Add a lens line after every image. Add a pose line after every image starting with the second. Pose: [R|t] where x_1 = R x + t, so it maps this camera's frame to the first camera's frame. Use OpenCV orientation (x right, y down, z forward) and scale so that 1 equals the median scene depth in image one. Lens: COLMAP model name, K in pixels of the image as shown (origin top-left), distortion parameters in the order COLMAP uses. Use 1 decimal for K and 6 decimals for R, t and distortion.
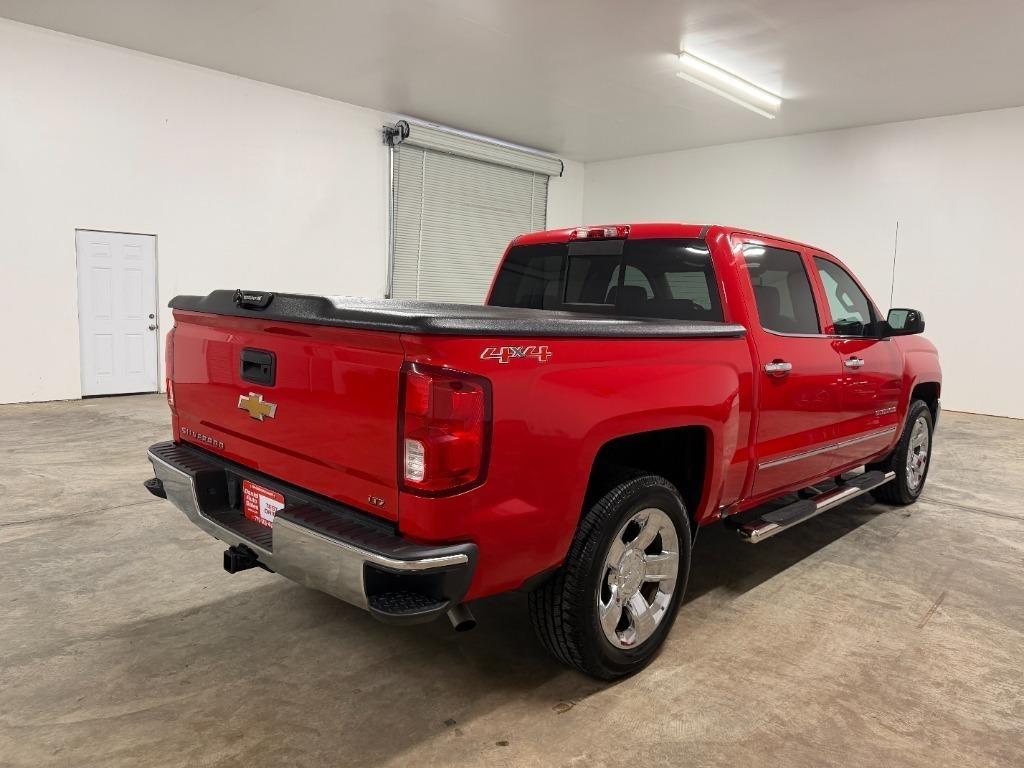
lens RADIAL K [[724.0, 0, 510.9], [0, 724.0, 382.2], [0, 0, 1]] dist [0.026168, -0.035234]
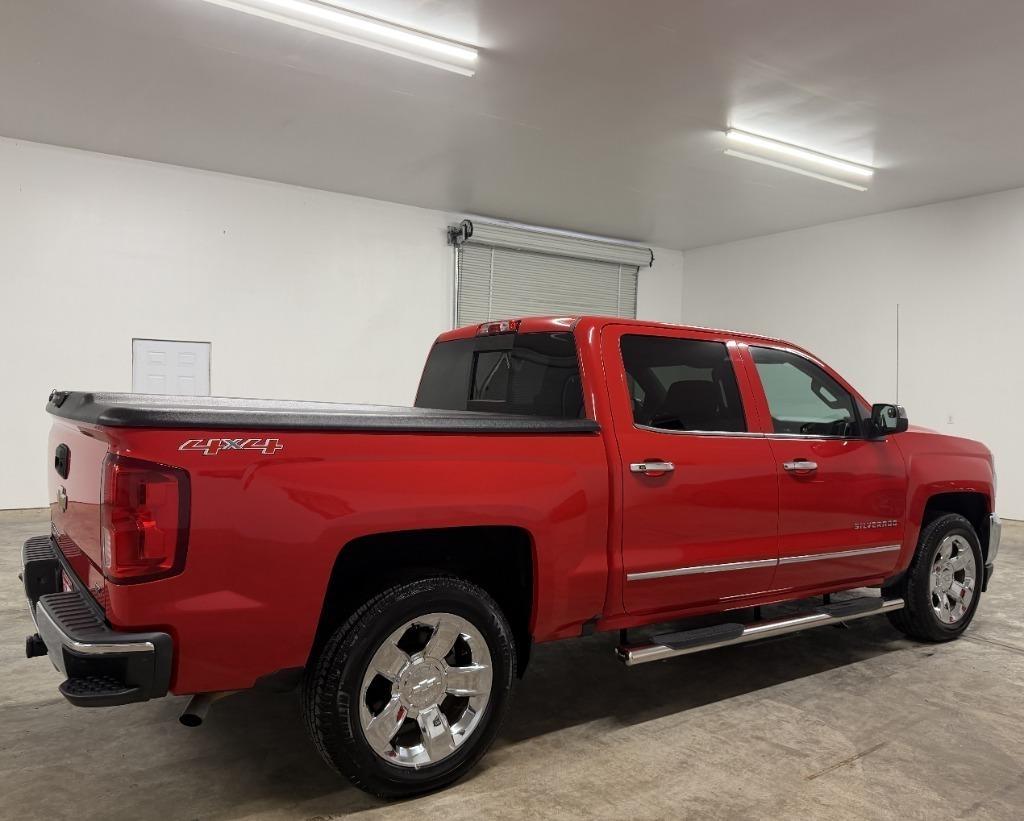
lens RADIAL K [[810.2, 0, 505.1], [0, 810.2, 418.1], [0, 0, 1]] dist [0.023066, -0.033365]
pose [[0.978004, -0.009202, -0.208383, 0.372469], [-0.011527, 0.995115, -0.098045, 0.017927], [0.208268, 0.098290, 0.973121, -0.022380]]
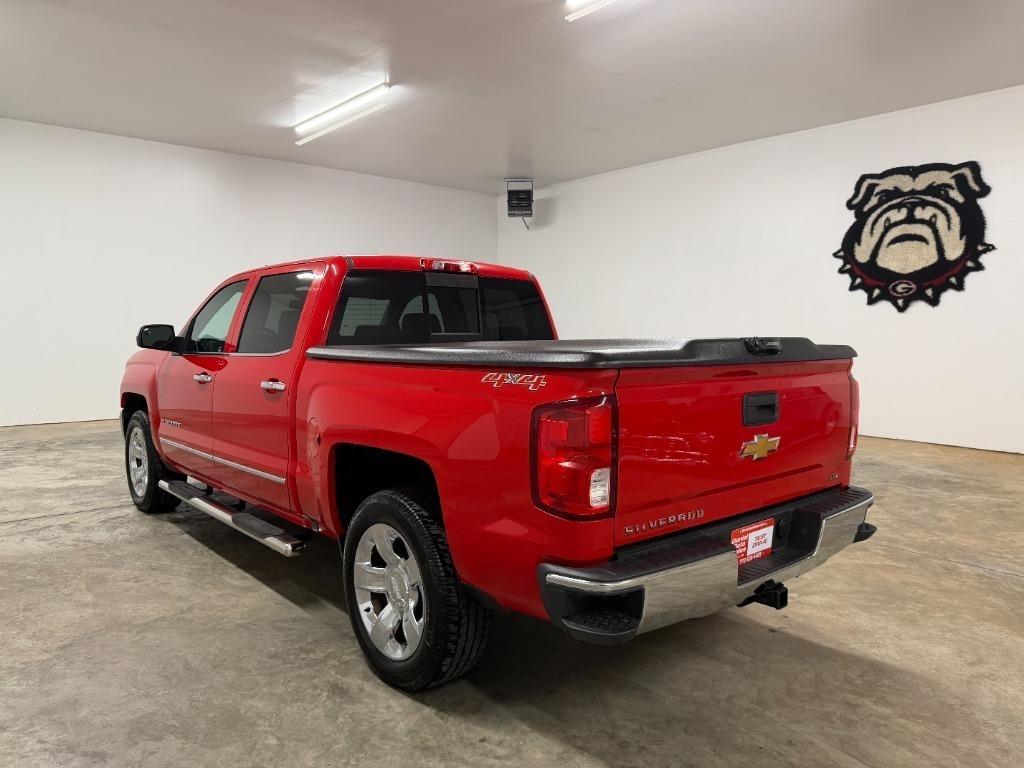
lens RADIAL K [[724.0, 0, 518.0], [0, 724.0, 386.3], [0, 0, 1]] dist [0.026168, -0.035234]
pose [[0.084519, -0.113695, 0.989914, -0.985304], [0.108394, 0.988622, 0.104292, -0.140288], [-0.990509, 0.098486, 0.095881, 0.868394]]
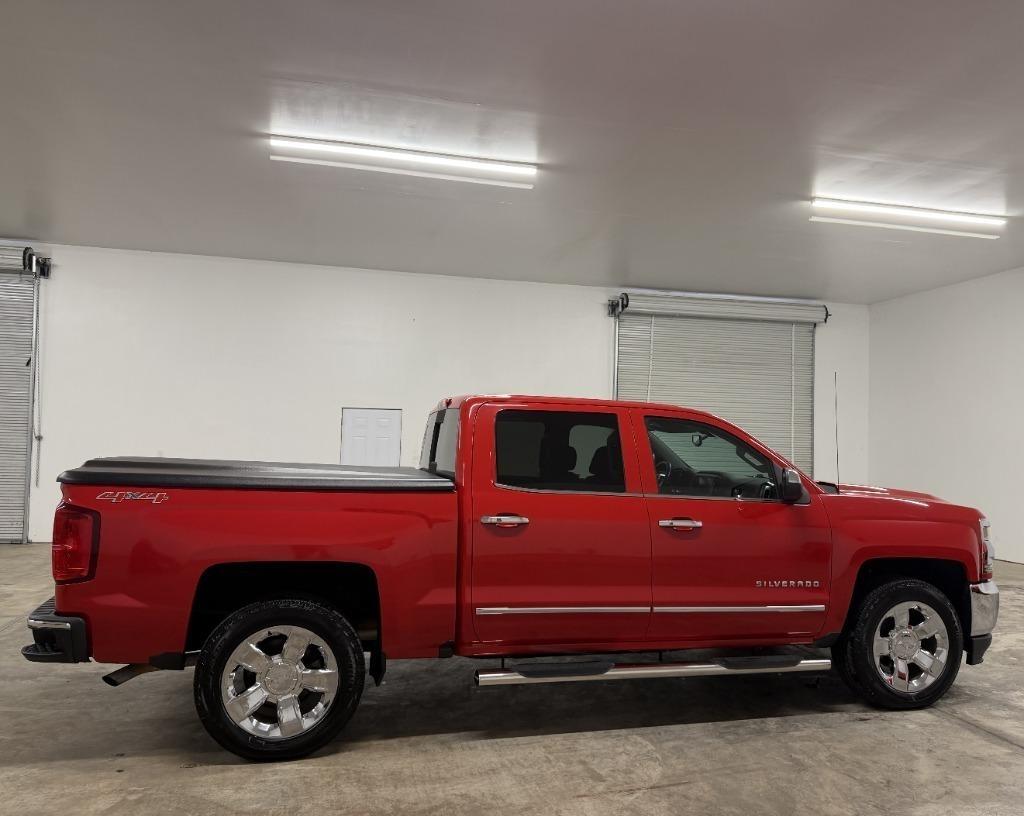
lens RADIAL K [[777.4, 0, 521.9], [0, 777.4, 407.4], [0, 0, 1]] dist [0.025400, -0.034016]
pose [[0.851713, -0.042485, -0.522283, 0.946949], [-0.052562, 0.984754, -0.165820, 0.003402], [0.521365, 0.168683, 0.836495, 0.004431]]
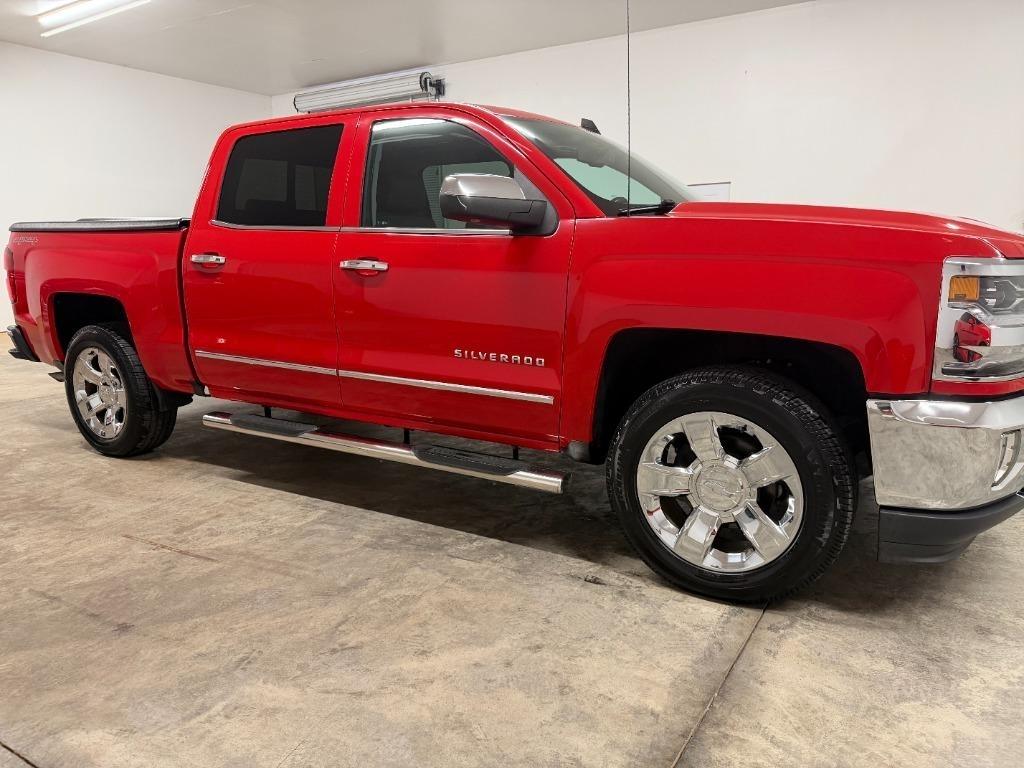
lens RADIAL K [[724.0, 0, 511.6], [0, 724.0, 377.4], [0, 0, 1]] dist [0.026168, -0.035234]
pose [[0.210045, 0.134405, -0.968409, 1.371754], [-0.093814, 0.988706, 0.116874, -0.015952], [0.973180, 0.066301, 0.220282, 1.124984]]
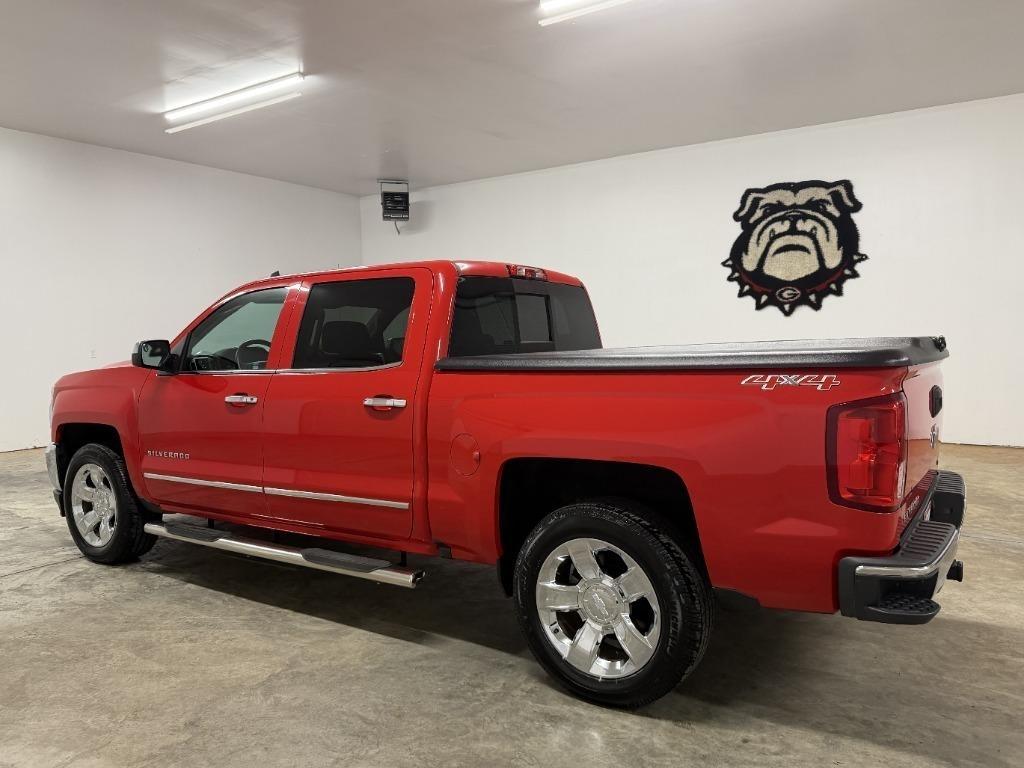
lens RADIAL K [[760.0, 0, 514.4], [0, 760.0, 384.7], [0, 0, 1]] dist [0.029329, -0.042303]
pose [[-0.186042, -0.093051, 0.978126, -0.985084], [0.117650, 0.986233, 0.116200, -0.187343], [-0.975473, 0.136695, -0.172533, 1.297060]]
